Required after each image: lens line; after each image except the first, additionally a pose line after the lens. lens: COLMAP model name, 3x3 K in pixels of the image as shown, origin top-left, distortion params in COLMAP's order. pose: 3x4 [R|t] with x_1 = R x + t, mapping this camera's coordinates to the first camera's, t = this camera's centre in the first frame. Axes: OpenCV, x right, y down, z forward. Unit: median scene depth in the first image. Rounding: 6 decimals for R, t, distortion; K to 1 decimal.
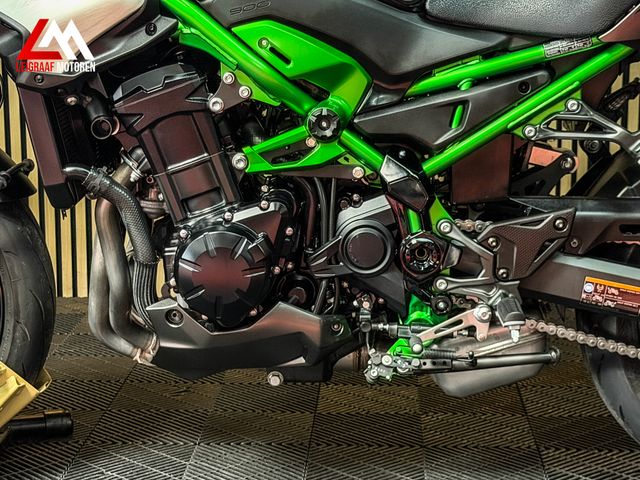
lens RADIAL K [[1441.0, 0, 320.2], [0, 1441.0, 240.6], [0, 0, 1]] dist [0.142048, 0.000000]
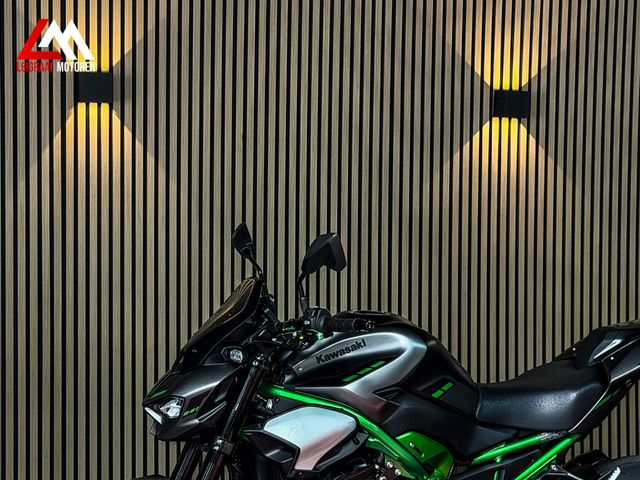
lens RADIAL K [[1441.0, 0, 323.7], [0, 1441.0, 243.4], [0, 0, 1]] dist [0.142048, 0.000000]
pose [[0.927082, -0.003206, 0.374846, -0.769766], [0.062550, 0.987267, -0.146257, -0.122473], [-0.369604, 0.159039, 0.915478, -0.597979]]
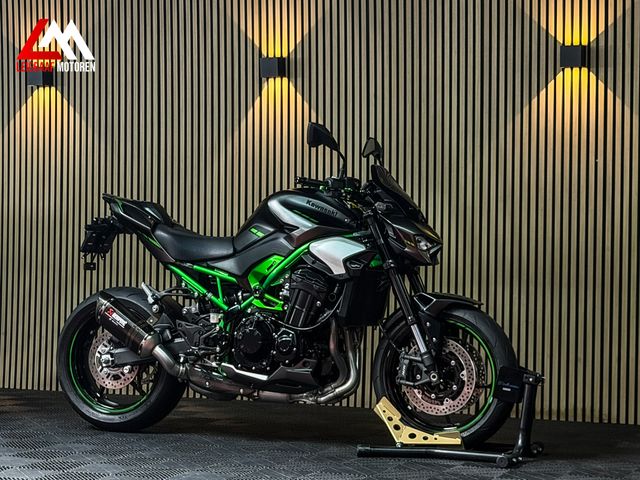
lens RADIAL K [[1441.0, 0, 318.3], [0, 1441.0, 241.3], [0, 0, 1]] dist [0.142048, 0.000000]
pose [[0.930655, 0.013074, -0.365665, 1.144366], [-0.080333, 0.982279, -0.169336, 0.270509], [0.356971, 0.186968, 0.915213, -1.478343]]
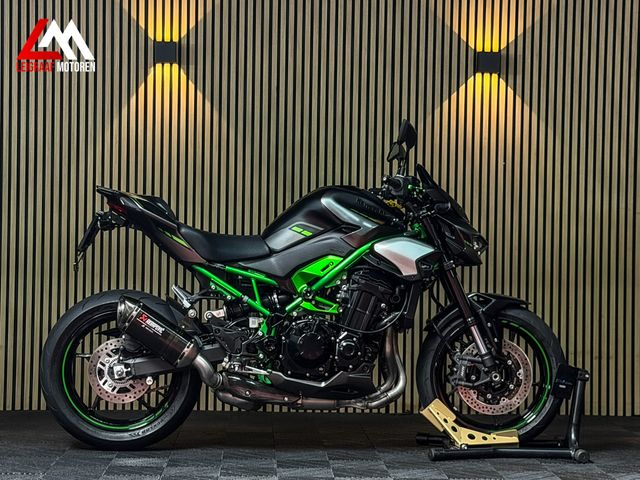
lens RADIAL K [[1441.0, 0, 325.6], [0, 1441.0, 236.1], [0, 0, 1]] dist [0.142048, 0.000000]
pose [[0.995999, 0.020632, 0.086947, -0.157995], [-0.004123, 0.982555, -0.185926, 0.290561], [-0.089266, 0.184824, 0.978709, -1.559178]]
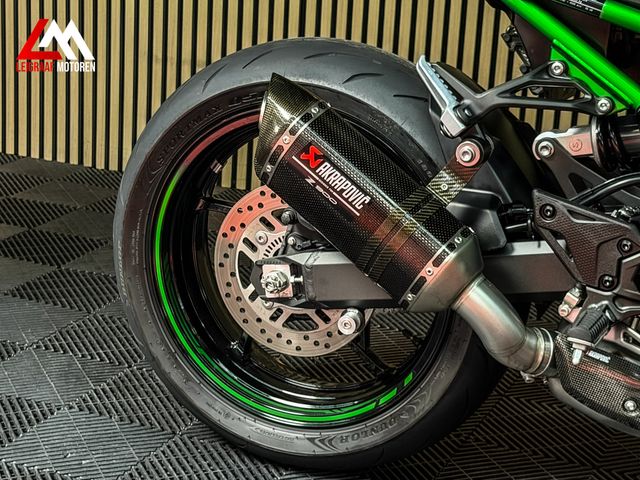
lens RADIAL K [[1441.0, 0, 324.7], [0, 1441.0, 239.0], [0, 0, 1]] dist [0.142048, 0.000000]
pose [[0.934710, 0.146821, -0.323667, 0.026638], [-0.112242, 0.986022, 0.123137, -0.092877], [0.337222, -0.078768, 0.938124, 0.196187]]
